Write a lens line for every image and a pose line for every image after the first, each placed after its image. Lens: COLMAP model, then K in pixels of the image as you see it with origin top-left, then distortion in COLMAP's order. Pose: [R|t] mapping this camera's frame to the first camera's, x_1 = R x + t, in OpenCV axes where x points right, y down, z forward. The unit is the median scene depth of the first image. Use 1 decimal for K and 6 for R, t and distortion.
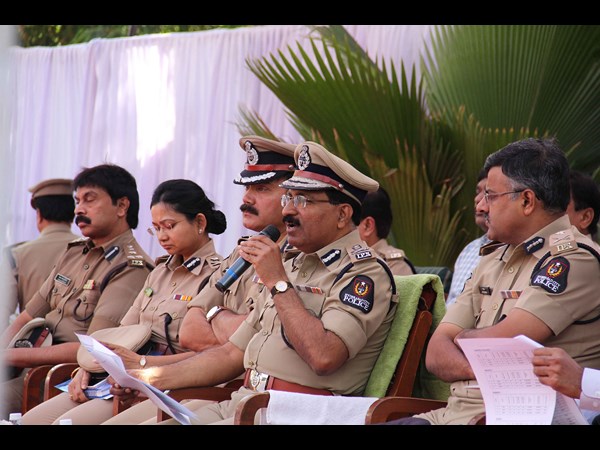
lens RADIAL K [[3714.9, 0, 298.7], [0, 3714.9, 224.0], [0, 0, 1]] dist [2.250270, 0.000000]
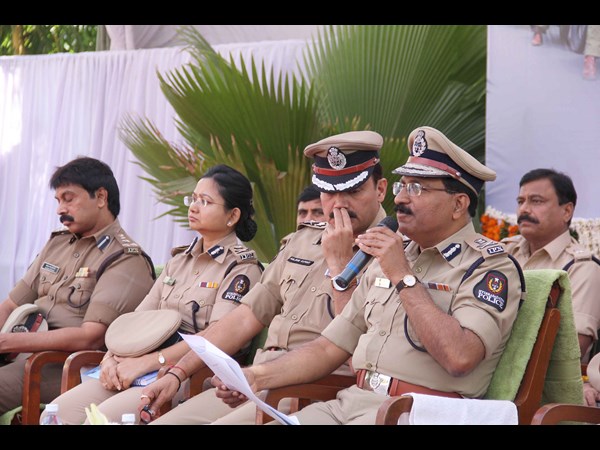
lens RADIAL K [[2295.6, 0, 297.6], [0, 2295.6, 227.2], [0, 0, 1]] dist [1.485136, 0.000000]
pose [[0.982463, 0.015869, 0.185782, -0.140600], [-0.015808, 0.999873, -0.001808, 0.004654], [-0.185787, -0.001161, 0.982589, 0.428417]]
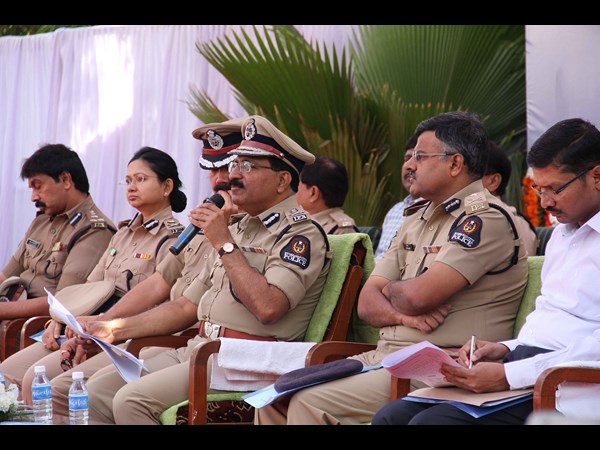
lens RADIAL K [[3272.9, 0, 301.8], [0, 3272.9, 228.8], [0, 0, 1]] dist [1.625516, 0.000000]
pose [[0.999736, -0.014915, 0.017503, -0.000043], [0.014706, 0.999820, 0.011989, -0.000030], [-0.017678, -0.011728, 0.999775, 0.004573]]
